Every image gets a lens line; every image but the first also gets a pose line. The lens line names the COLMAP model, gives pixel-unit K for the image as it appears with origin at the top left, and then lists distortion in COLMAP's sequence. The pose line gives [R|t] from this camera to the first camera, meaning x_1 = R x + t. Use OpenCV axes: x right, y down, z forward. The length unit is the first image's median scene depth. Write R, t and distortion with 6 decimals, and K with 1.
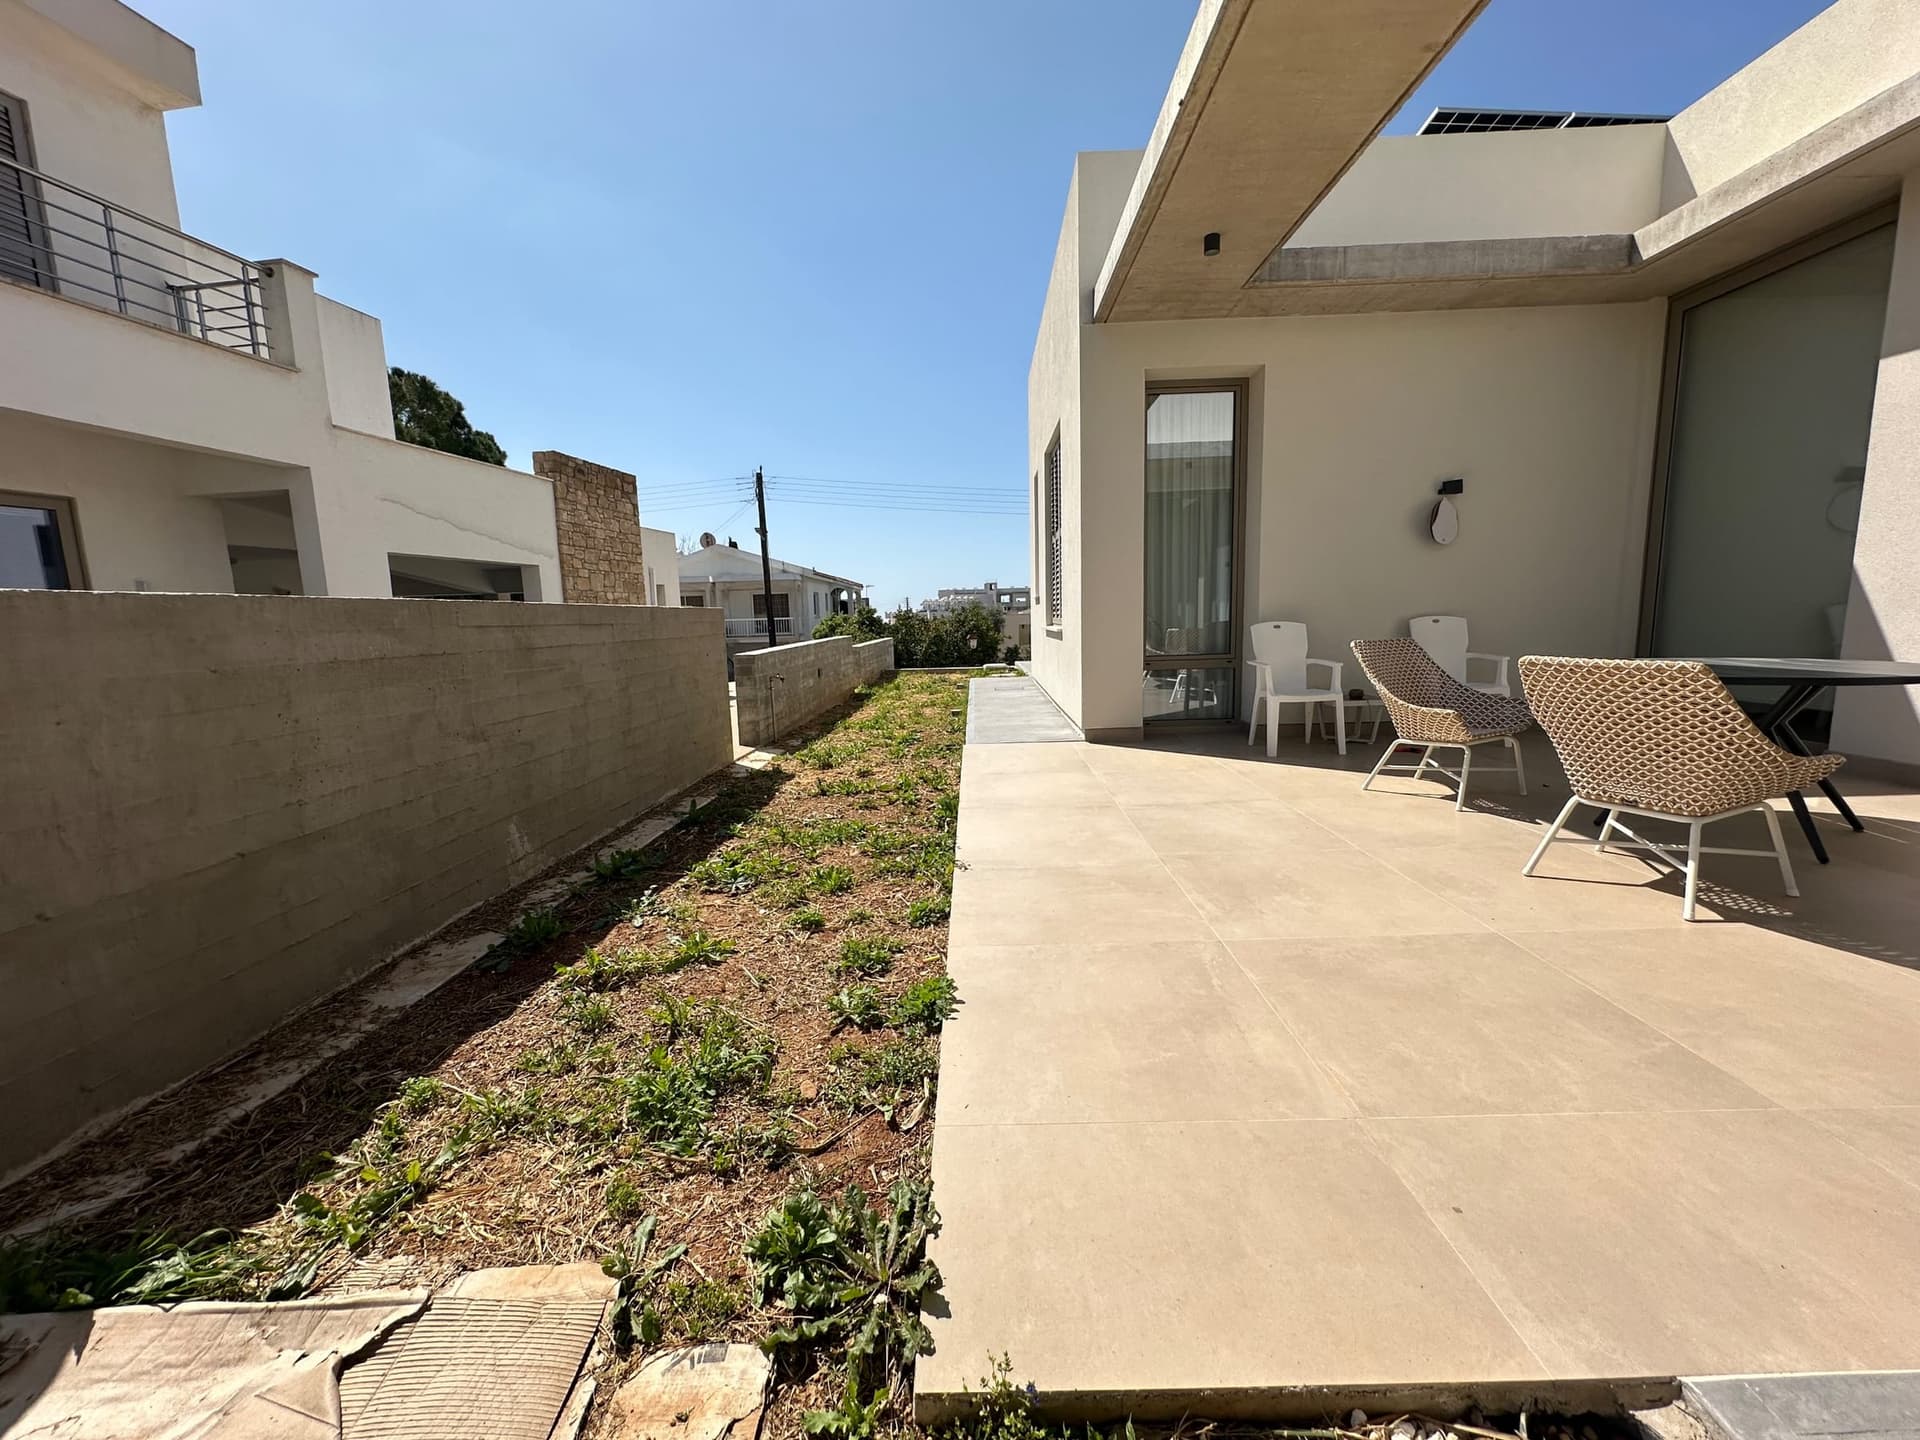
lens RADIAL K [[758.9, 0, 961.5], [0, 758.9, 721.7], [0, 0, 1]] dist [-0.001770, -0.000727]
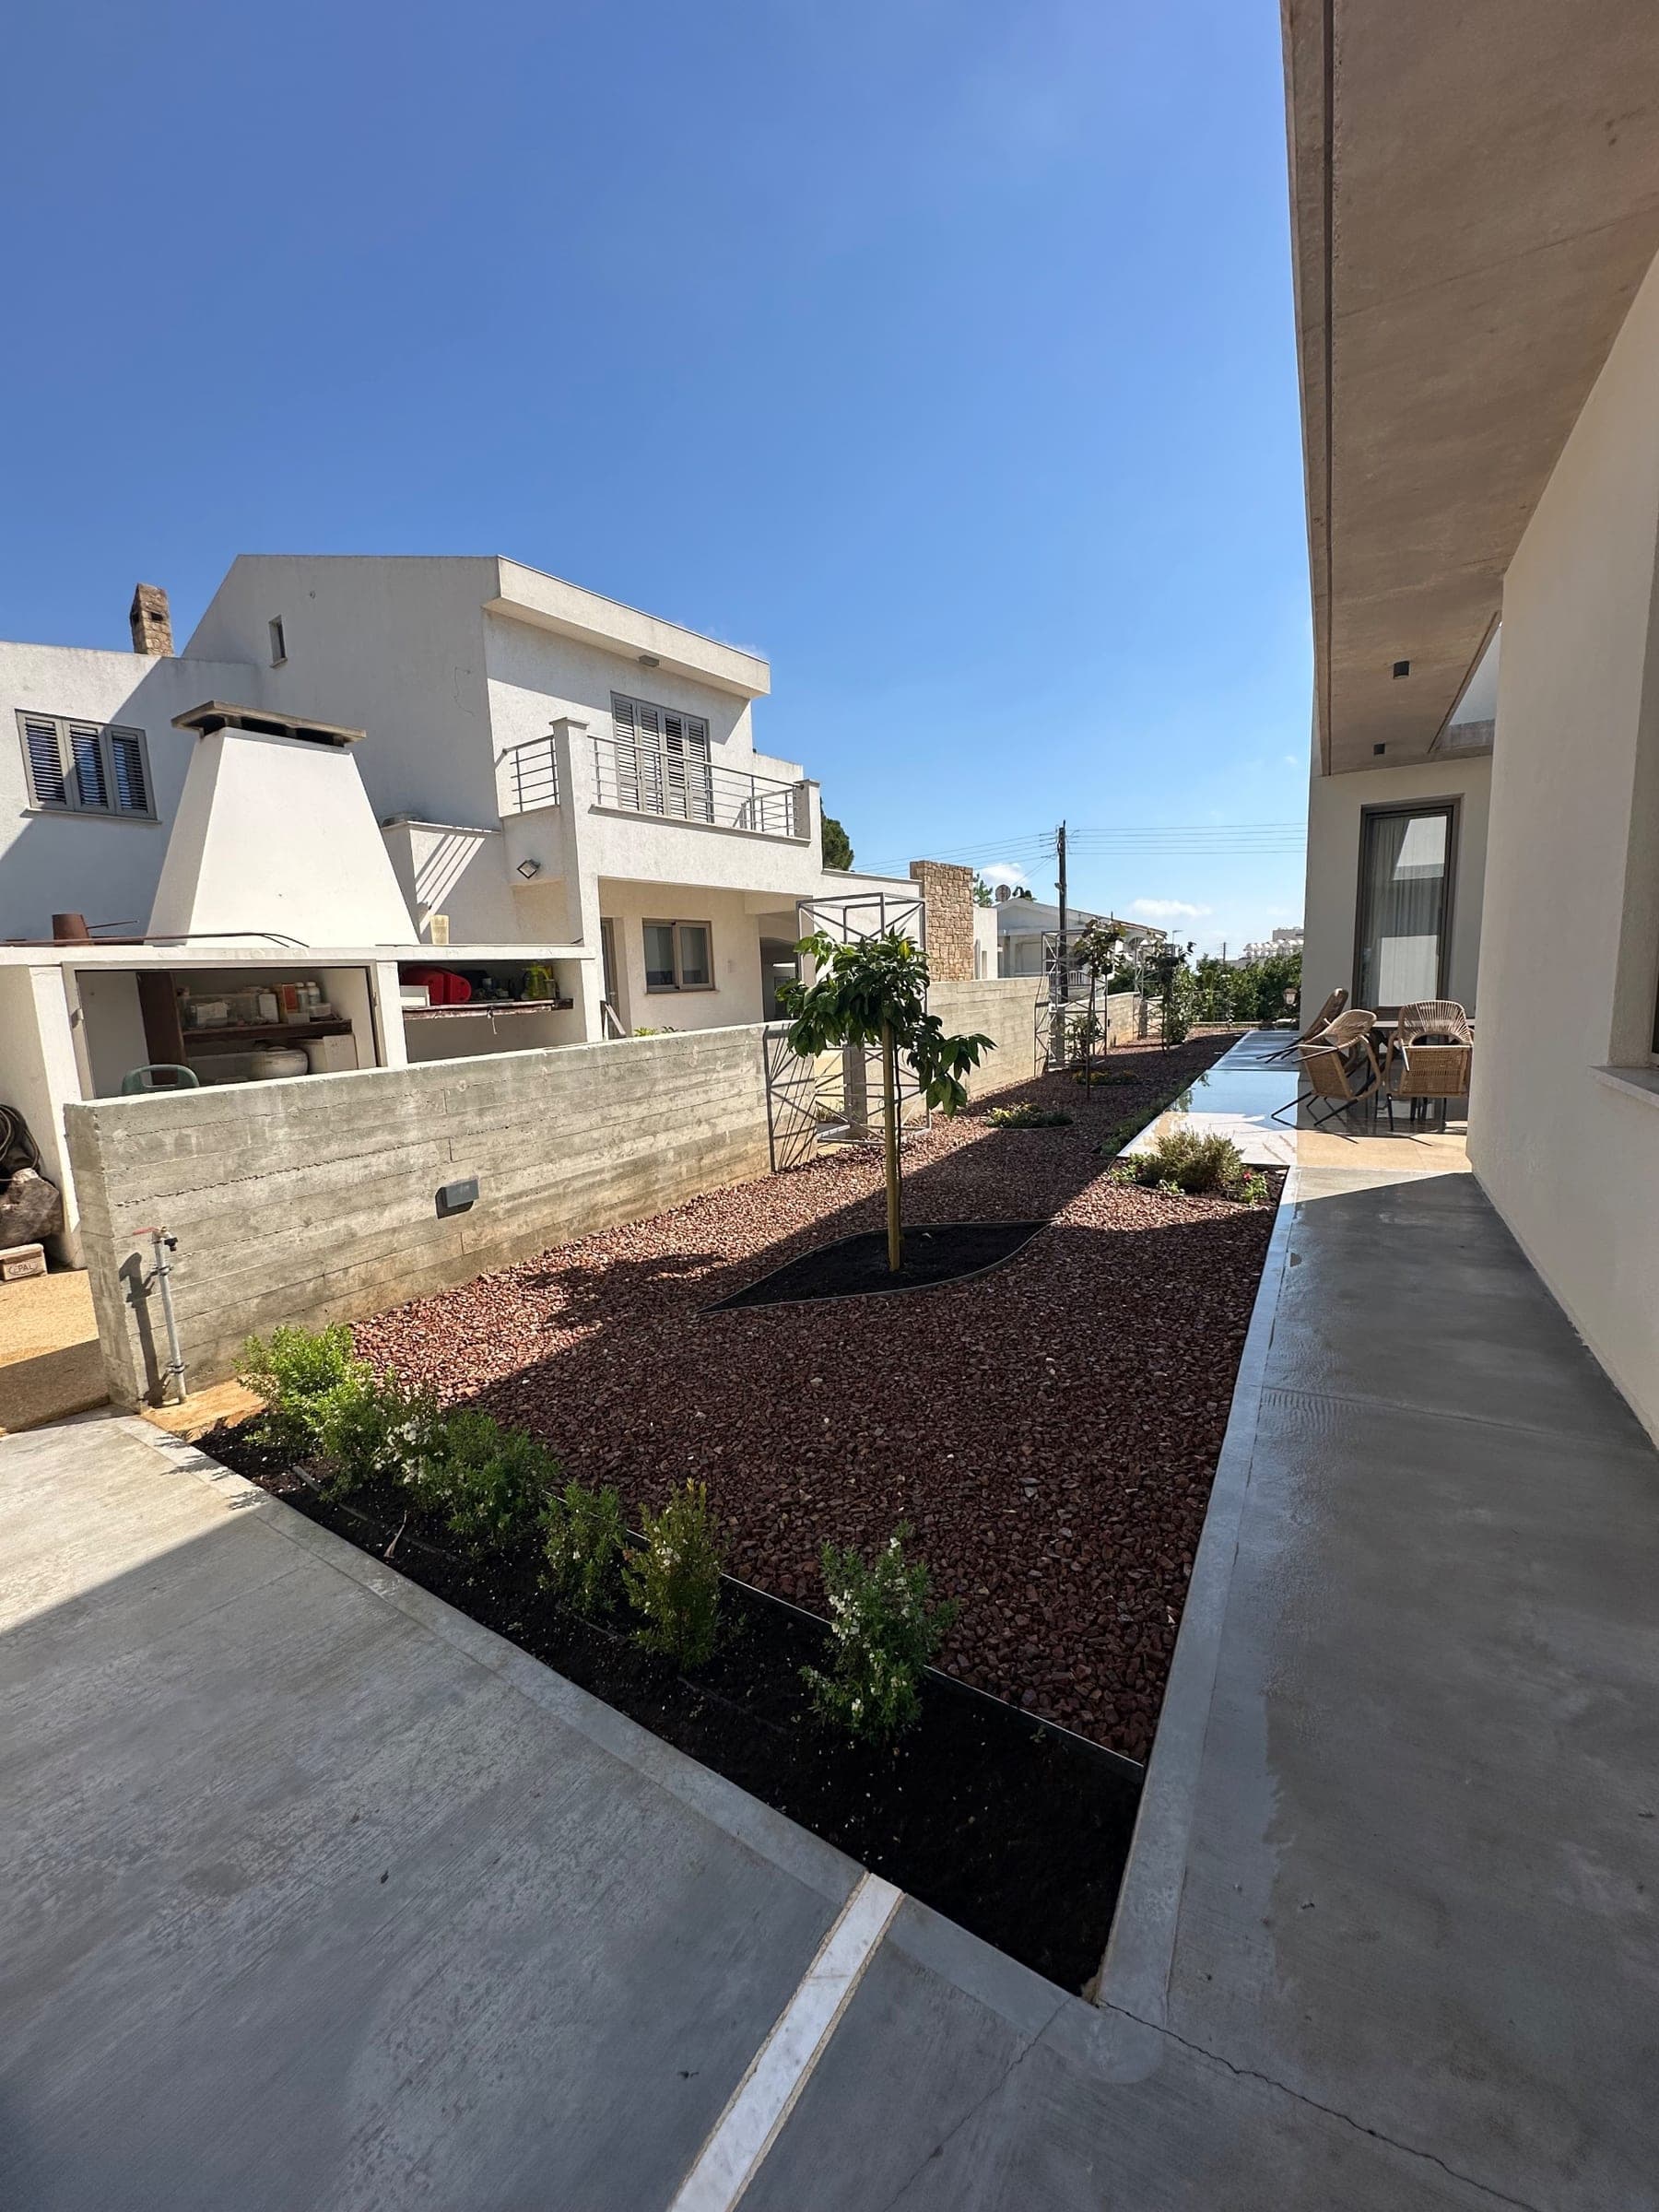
lens RADIAL K [[874.3, 0, 832.7], [0, 874.3, 1100.2], [0, 0, 1]] dist [-0.001770, -0.000727]
pose [[0.880161, 0.057522, -0.471178, 0.085071], [-0.050222, 0.998344, 0.028065, 0.040599], [0.472012, -0.001038, 0.881592, -0.424498]]
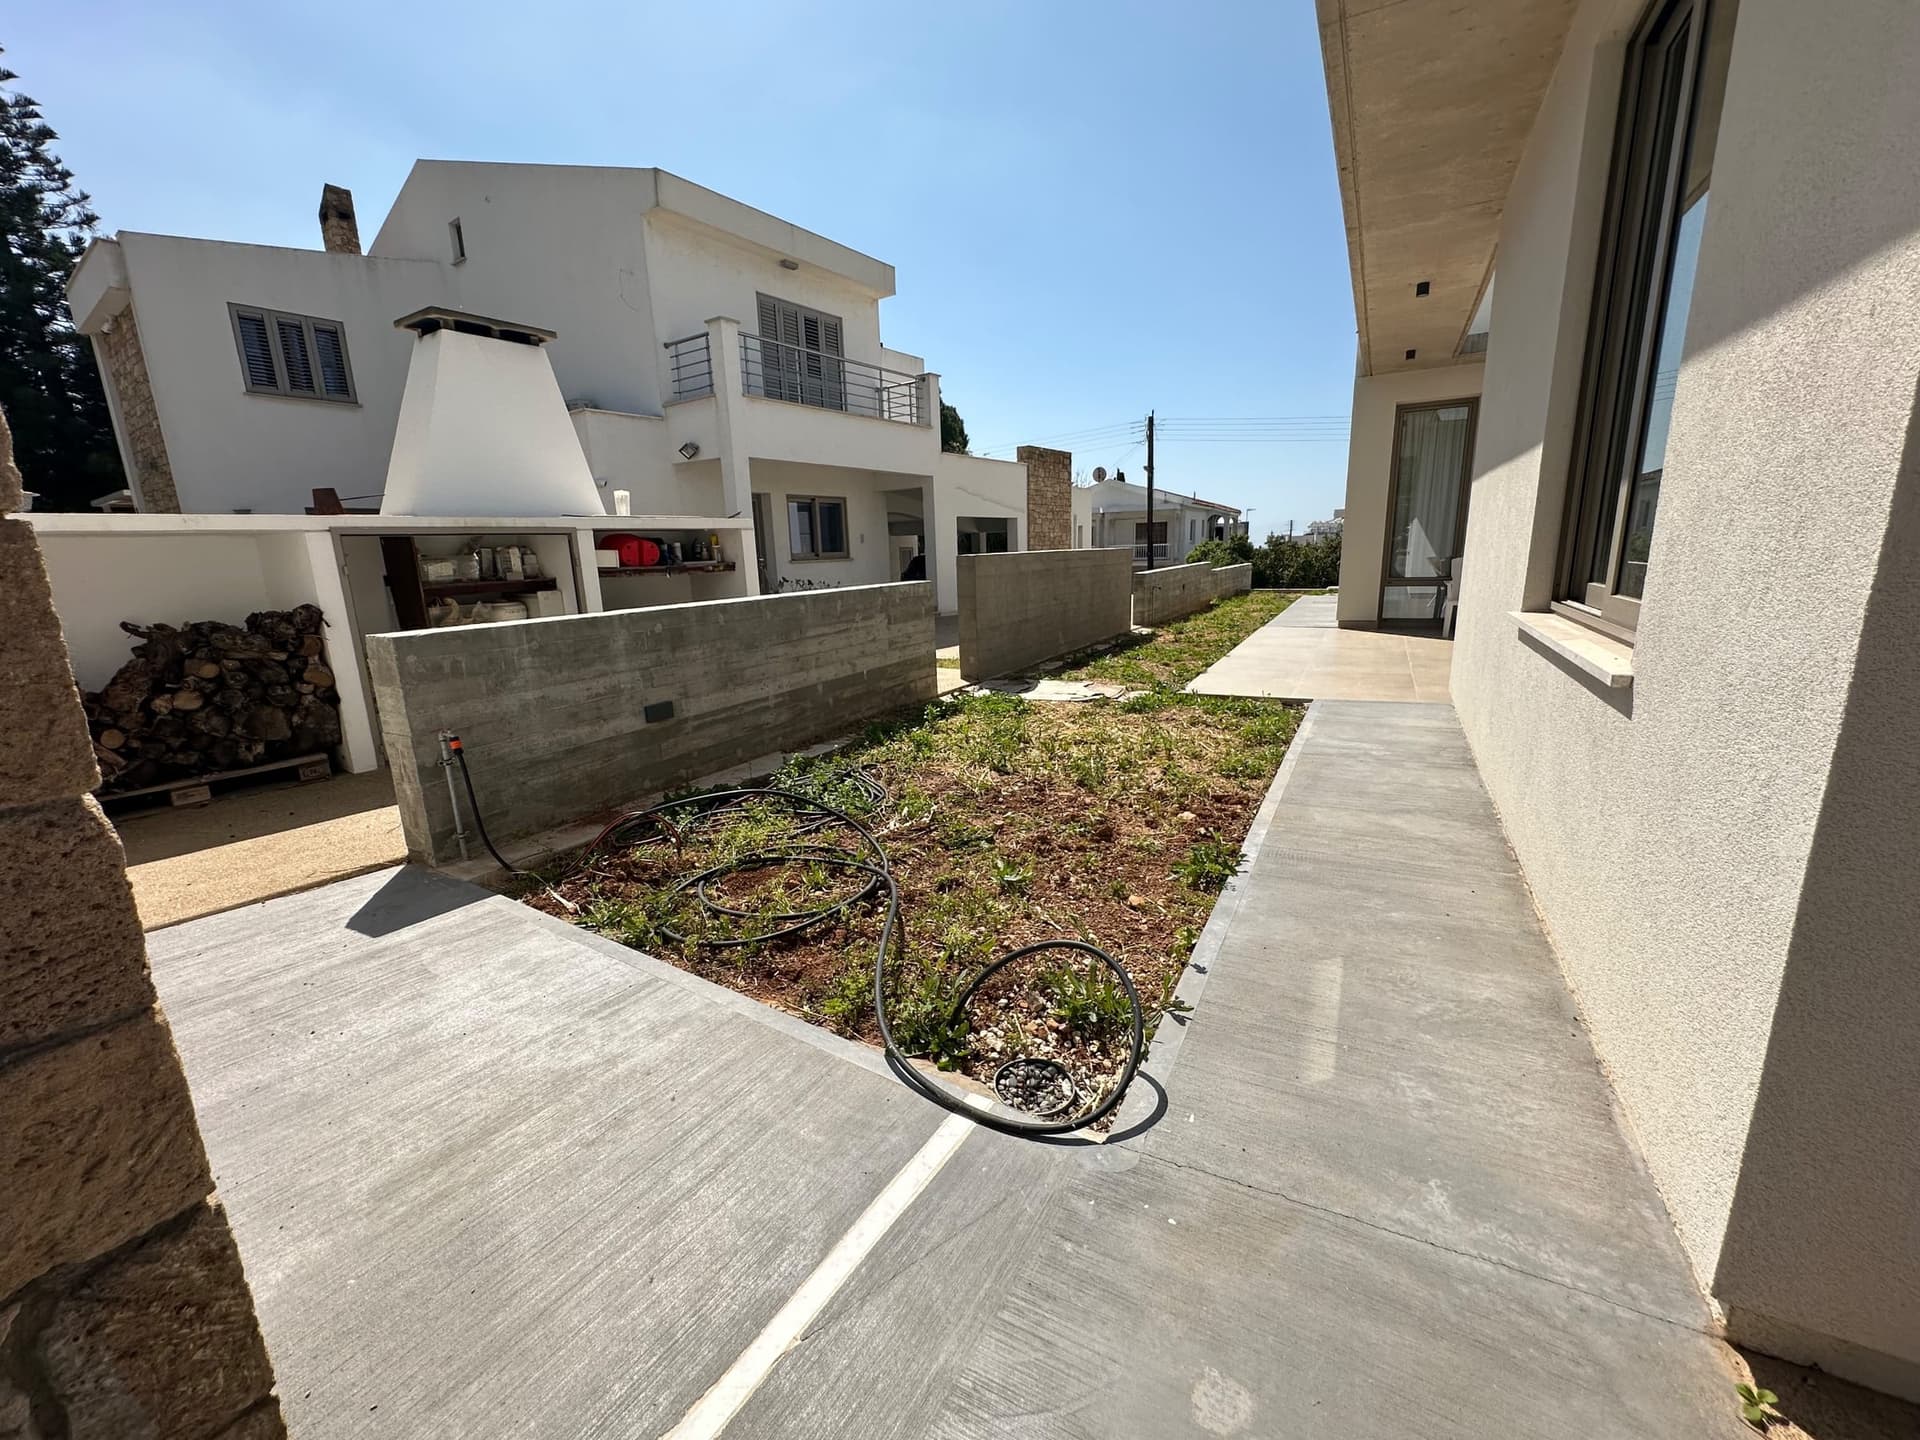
lens RADIAL K [[758.9, 0, 959.6], [0, 758.9, 716.5], [0, 0, 1]] dist [-0.001770, -0.000727]
pose [[0.886362, 0.097249, -0.452664, 0.102337], [-0.055372, 0.992940, 0.104896, 0.047132], [0.459670, -0.067911, 0.885490, -0.456905]]
